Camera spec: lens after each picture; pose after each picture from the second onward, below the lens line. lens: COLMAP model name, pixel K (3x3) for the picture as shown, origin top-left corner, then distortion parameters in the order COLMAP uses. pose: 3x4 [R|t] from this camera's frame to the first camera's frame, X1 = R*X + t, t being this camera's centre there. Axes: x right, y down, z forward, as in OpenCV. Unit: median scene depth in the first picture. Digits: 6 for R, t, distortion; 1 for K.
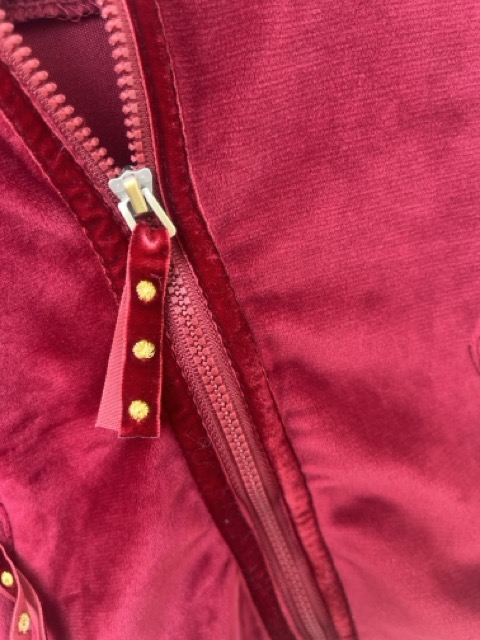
lens RADIAL K [[501.3, 0, 240.0], [0, 501.3, 320.0], [0, 0, 1]] dist [0.046865, -0.115598]
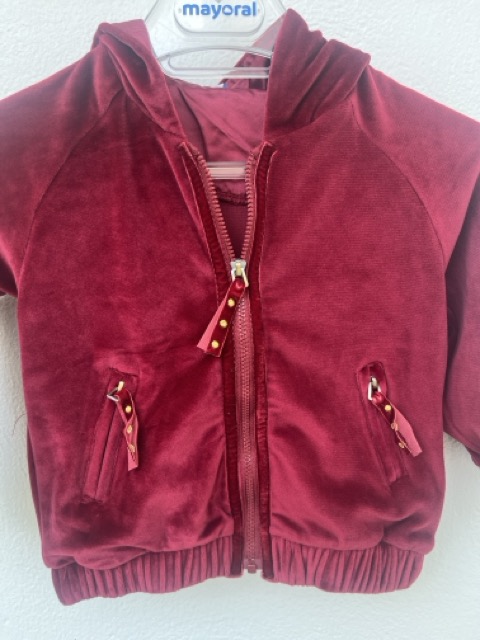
lens RADIAL K [[501.3, 0, 240.0], [0, 501.3, 320.0], [0, 0, 1]] dist [0.046865, -0.115598]
pose [[0.956441, 0.287252, -0.052039, 0.022566], [-0.291916, 0.942629, -0.161973, 0.420724], [0.002527, 0.170109, 0.985422, -1.525812]]
